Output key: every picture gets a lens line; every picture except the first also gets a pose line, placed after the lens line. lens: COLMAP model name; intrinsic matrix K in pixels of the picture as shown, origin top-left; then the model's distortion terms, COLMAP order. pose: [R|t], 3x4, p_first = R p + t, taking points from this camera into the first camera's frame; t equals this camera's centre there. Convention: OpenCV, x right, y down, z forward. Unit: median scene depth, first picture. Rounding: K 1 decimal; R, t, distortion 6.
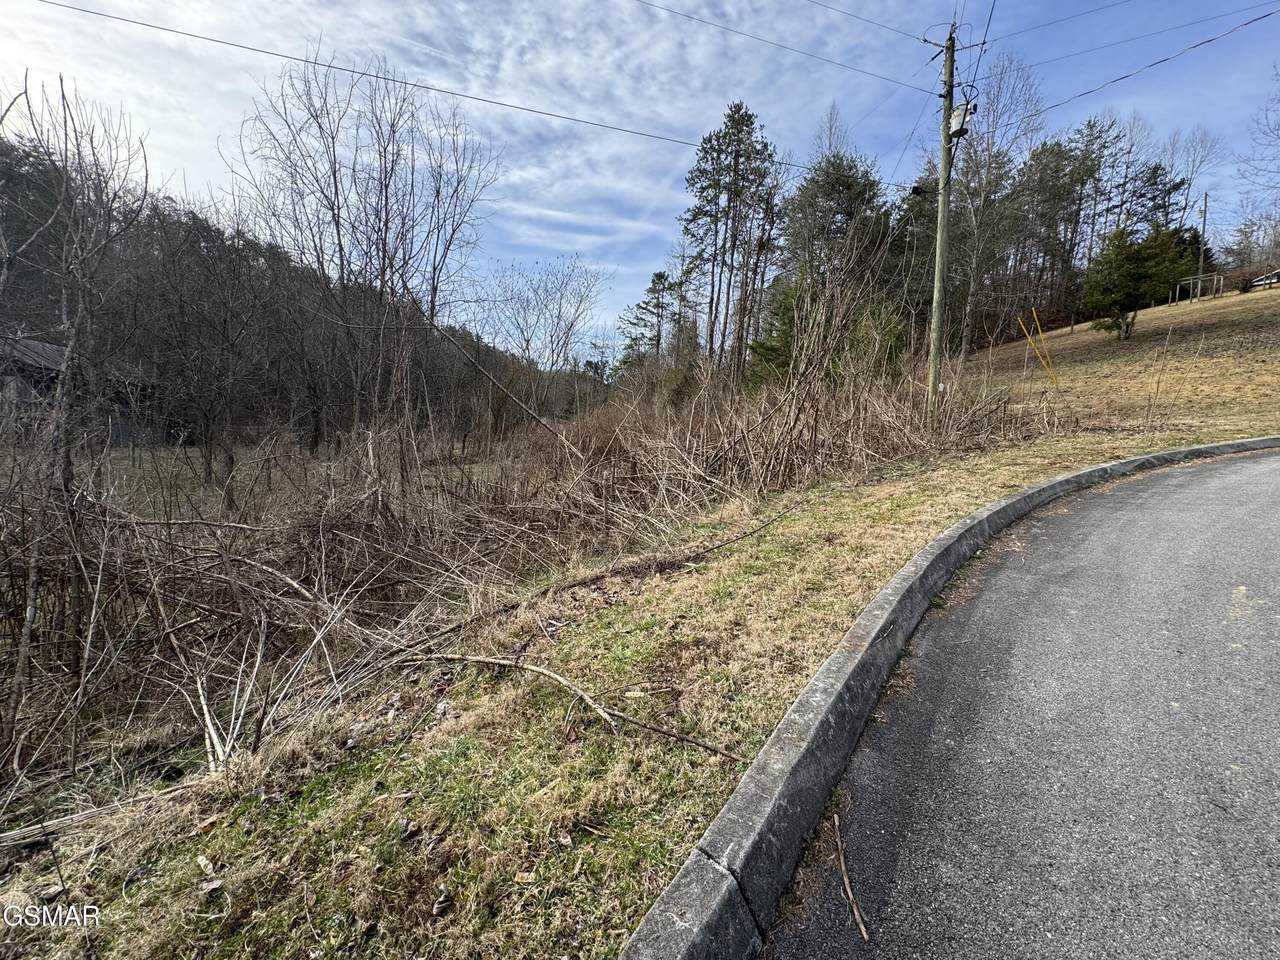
lens RADIAL K [[515.9, 0, 640.0], [0, 515.9, 480.0], [0, 0, 1]] dist [0.000398, -0.000295]
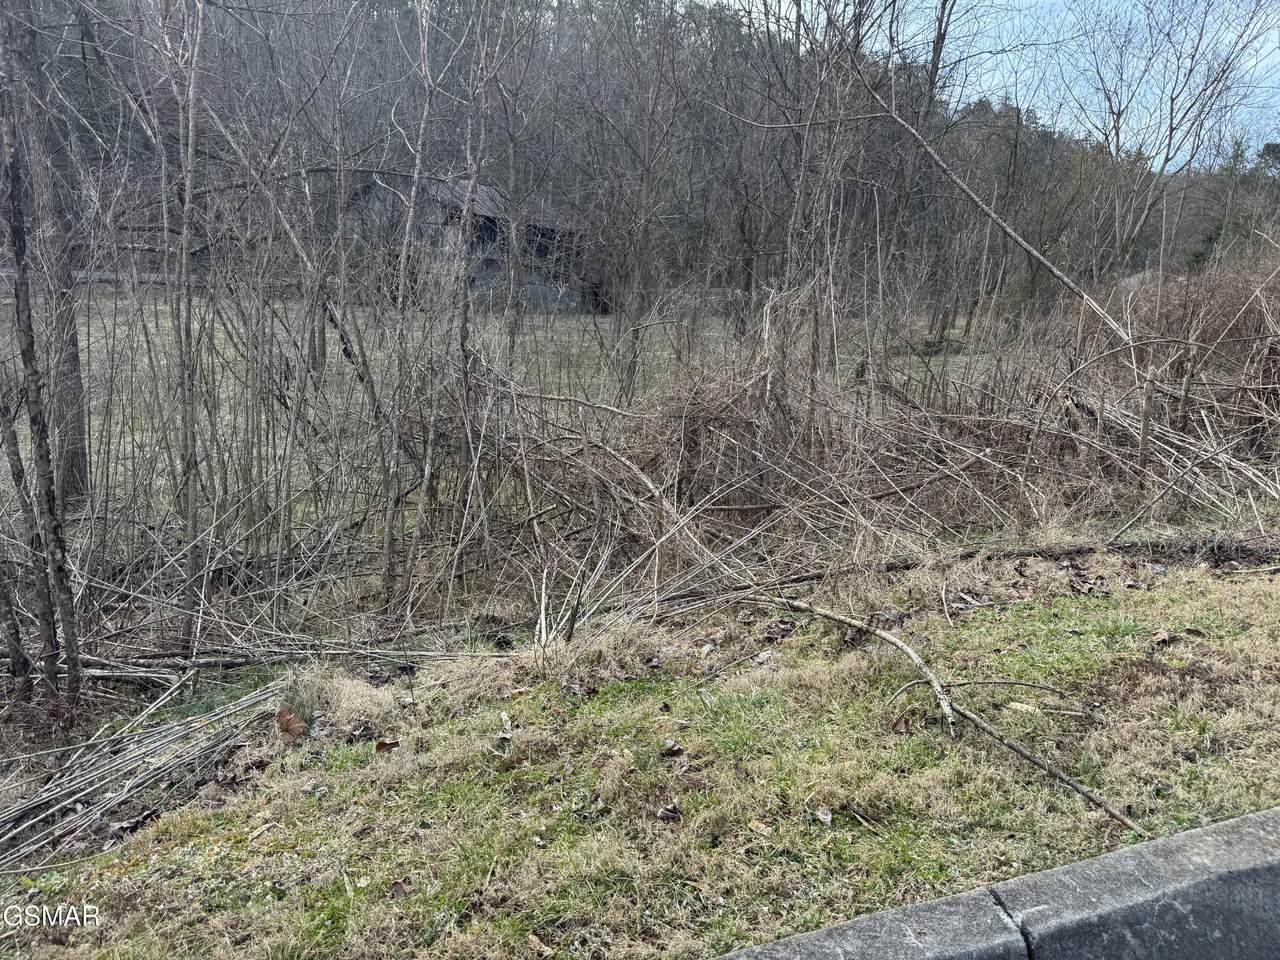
lens RADIAL K [[892.7, 0, 645.8], [0, 892.7, 478.7], [0, 0, 1]] dist [0.121645, -0.186568]
pose [[0.782402, 0.133216, -0.608359, 0.283562], [-0.069583, 0.989437, 0.127174, 0.039561], [0.618875, -0.057170, 0.783406, -0.128007]]
